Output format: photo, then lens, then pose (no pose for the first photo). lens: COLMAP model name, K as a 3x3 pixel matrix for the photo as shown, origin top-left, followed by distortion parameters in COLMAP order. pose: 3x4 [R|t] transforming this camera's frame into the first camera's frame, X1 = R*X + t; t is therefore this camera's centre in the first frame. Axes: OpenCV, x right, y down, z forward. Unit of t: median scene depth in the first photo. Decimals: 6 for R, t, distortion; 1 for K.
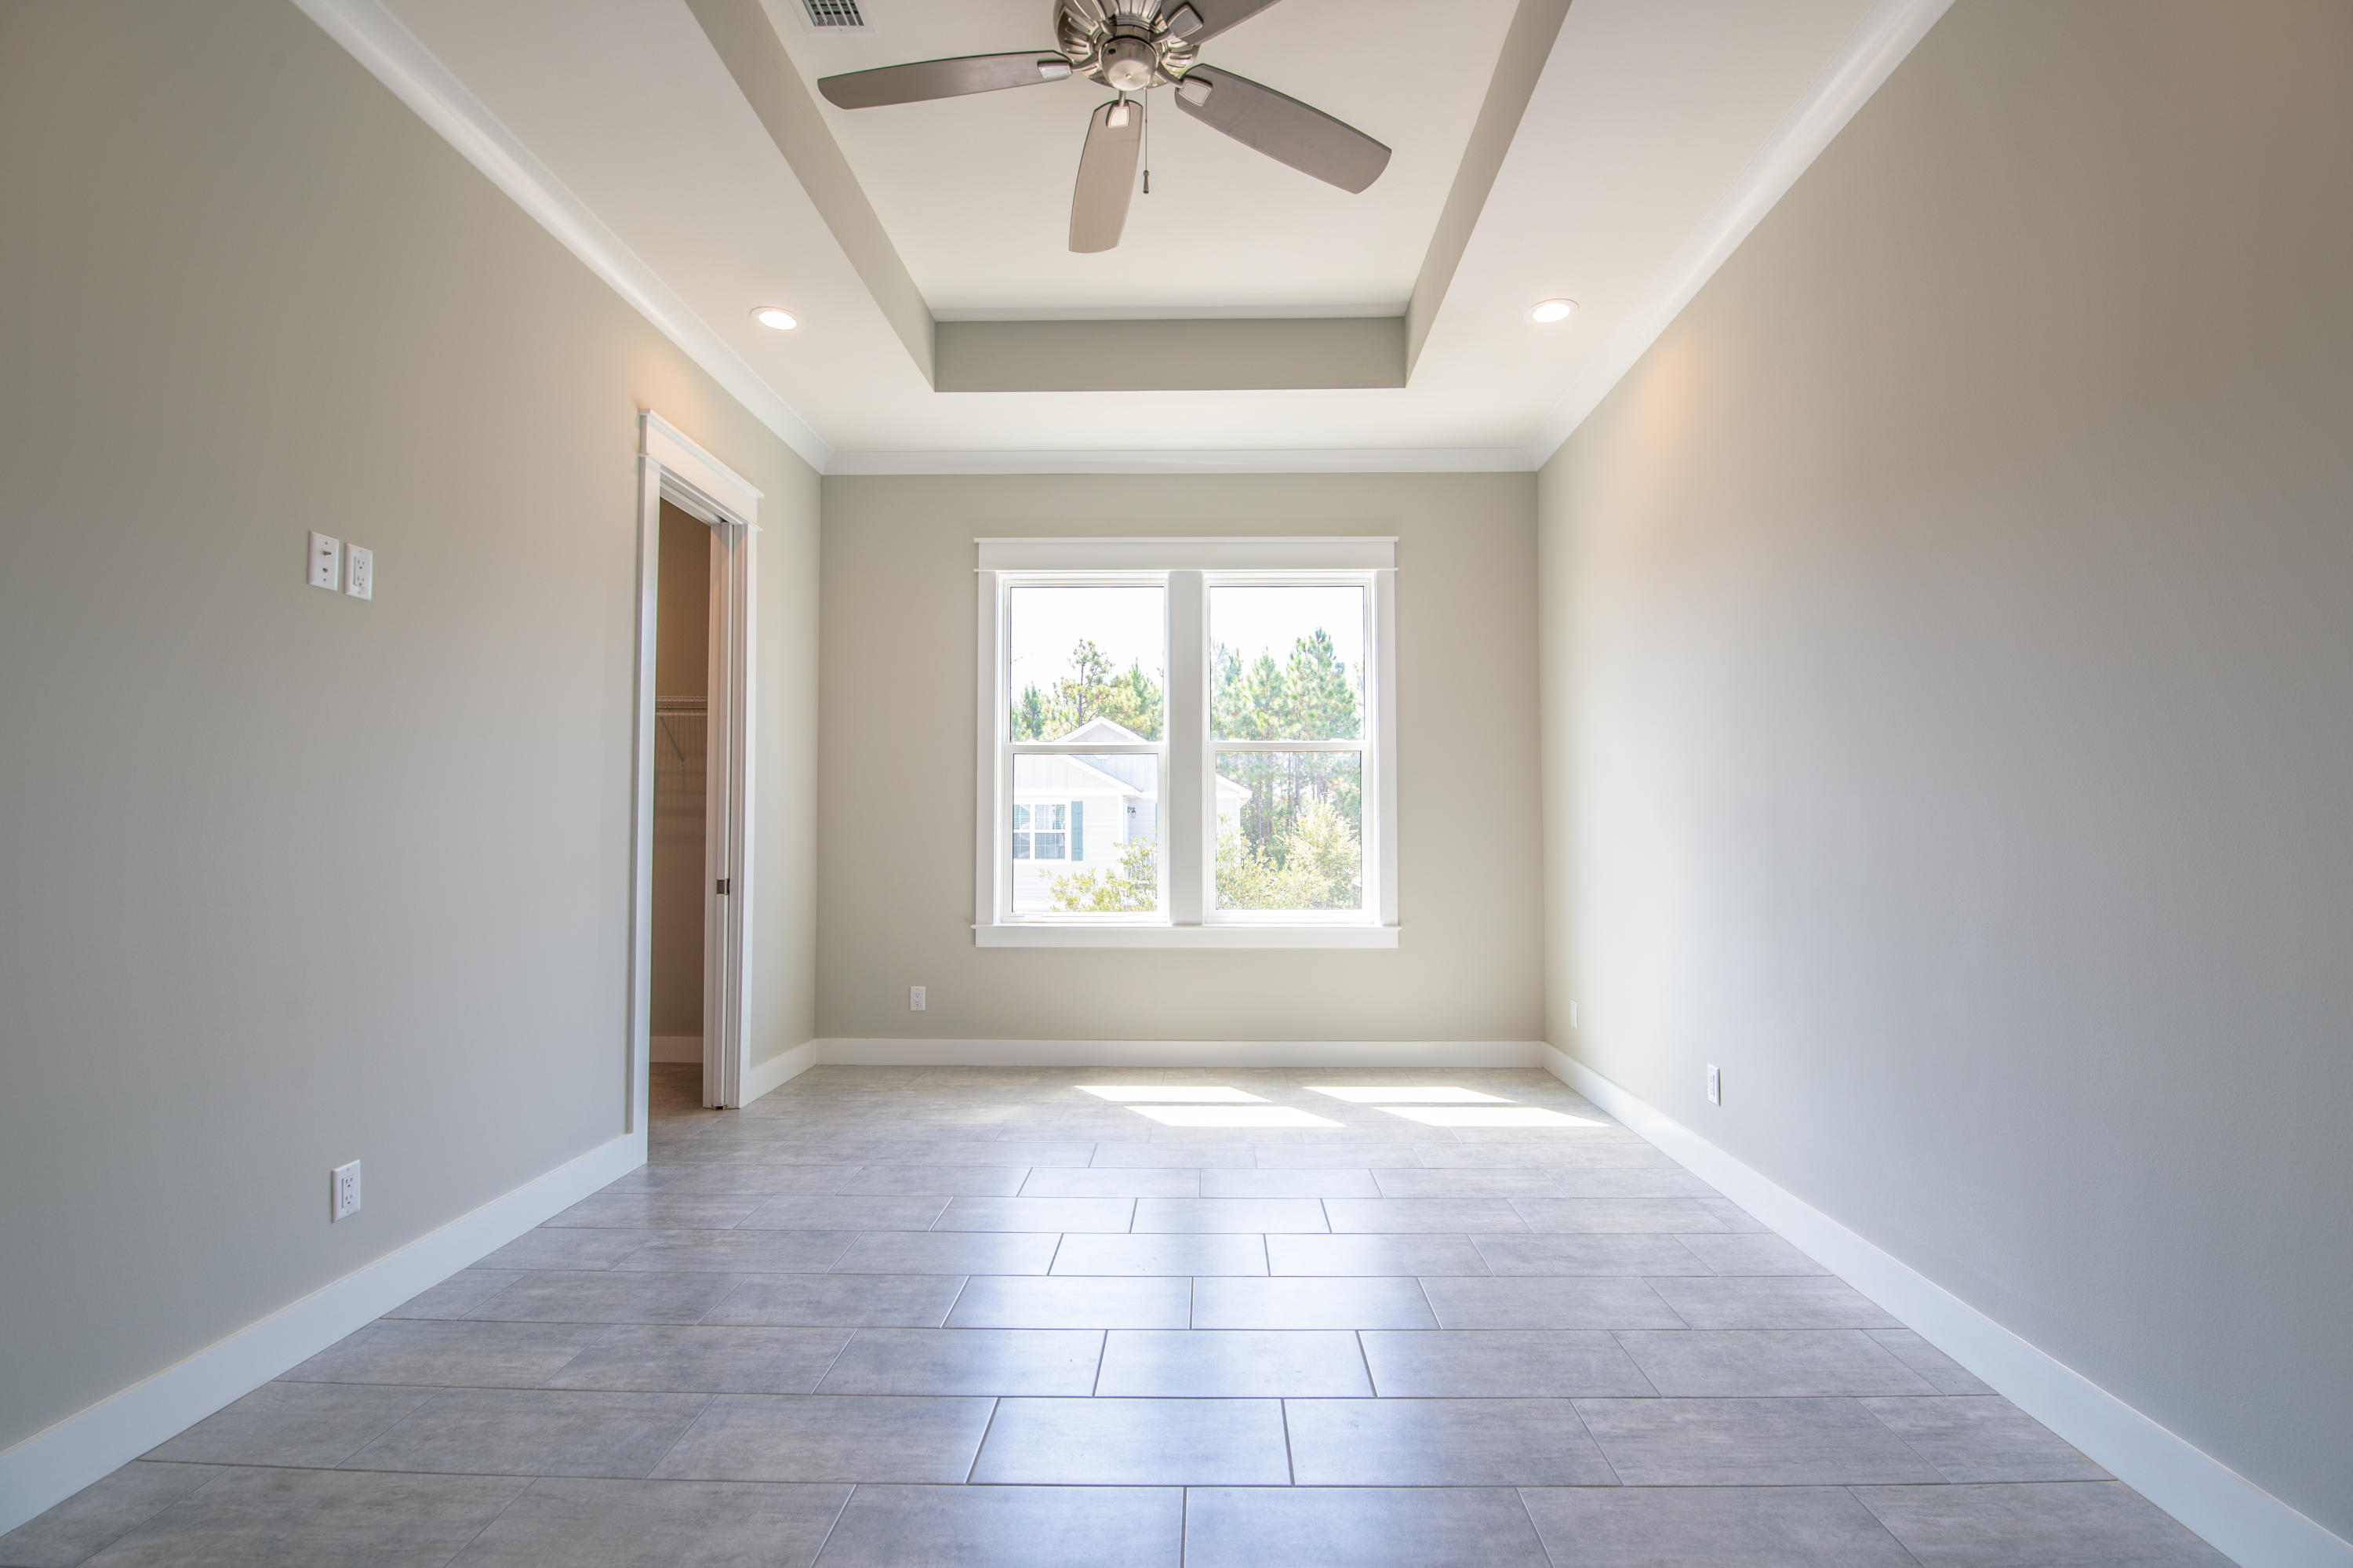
lens RADIAL K [[1041.0, 0, 1171.0], [0, 1041.0, 790.8], [0, 0, 1]] dist [0.000550, -0.011894]
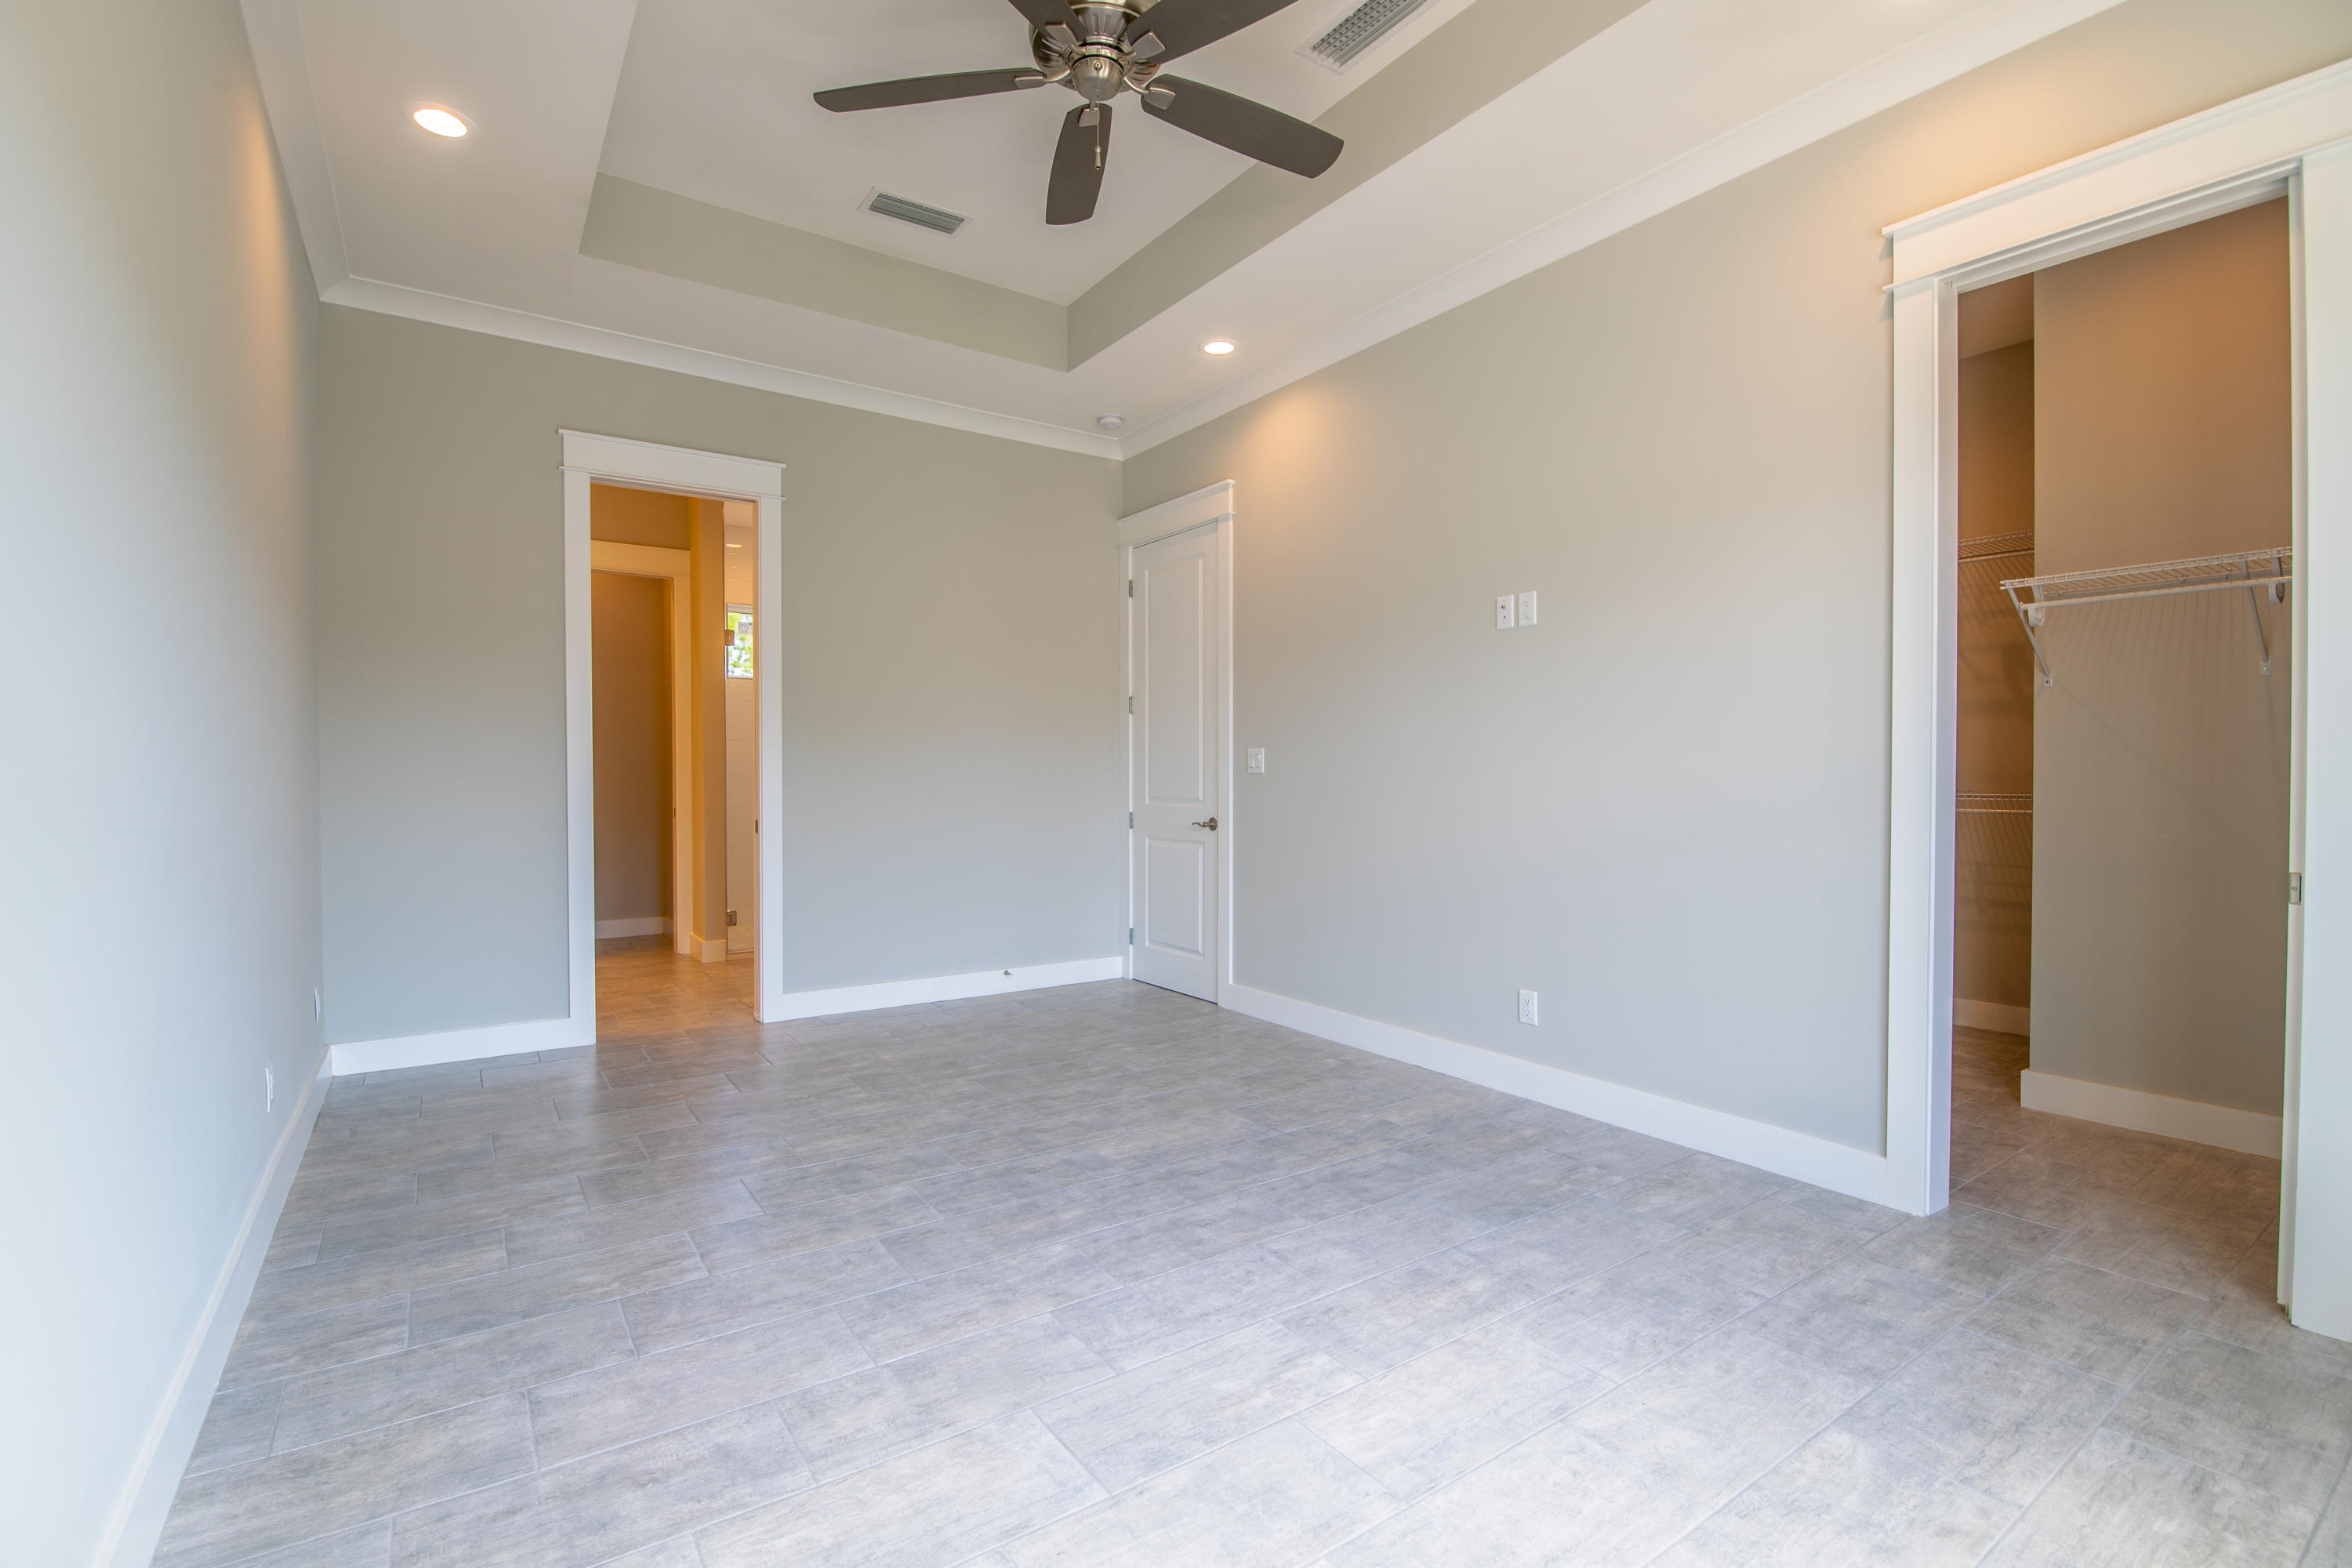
lens RADIAL K [[1040.0, 0, 1179.0], [0, 1040.0, 784.0], [0, 0, 1]] dist [-0.002062, -0.008771]
pose [[-0.793260, 0.008054, -0.608830, 0.328669], [0.025142, 0.999493, -0.019536, 0.038370], [0.608364, -0.030804, -0.793060, 1.106698]]
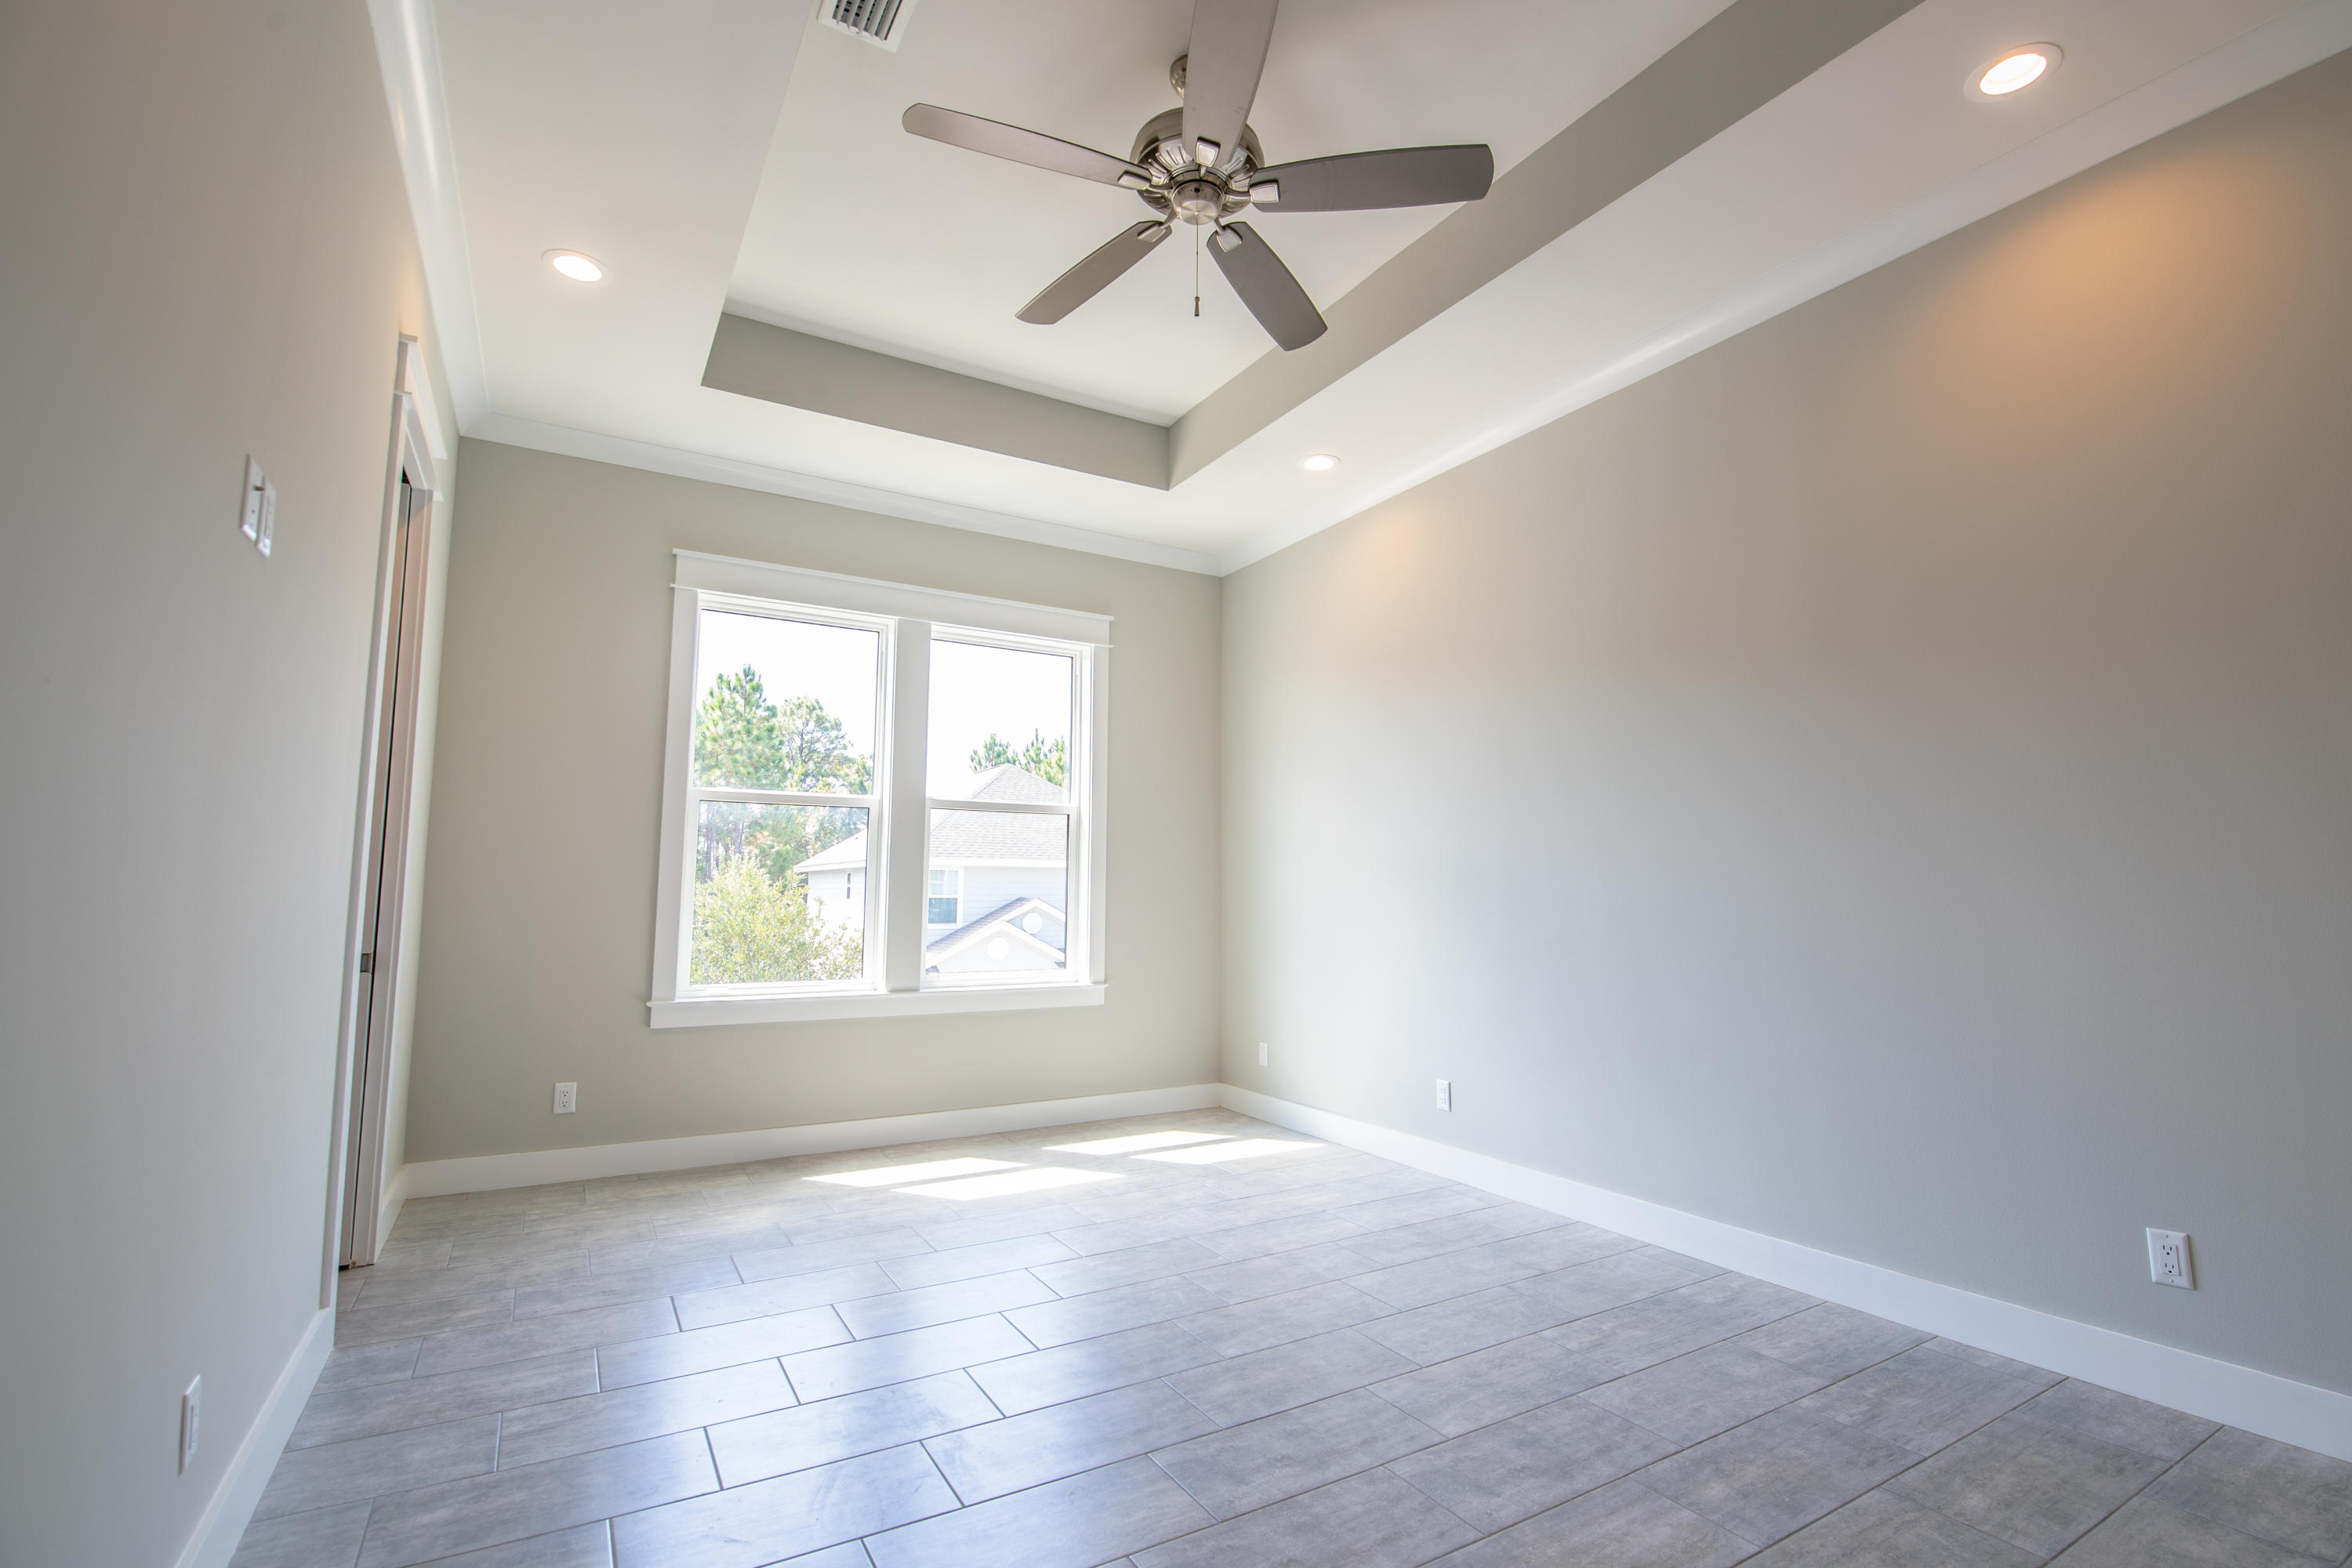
lens RADIAL K [[1084.6, 0, 1186.4], [0, 1084.6, 780.7], [0, 0, 1]] dist [0.000979, -0.015045]
pose [[0.842846, 0.059970, 0.534803, -0.370211], [-0.026296, 0.997174, -0.070376, 0.001373], [-0.537512, 0.045253, 0.842041, 0.031103]]
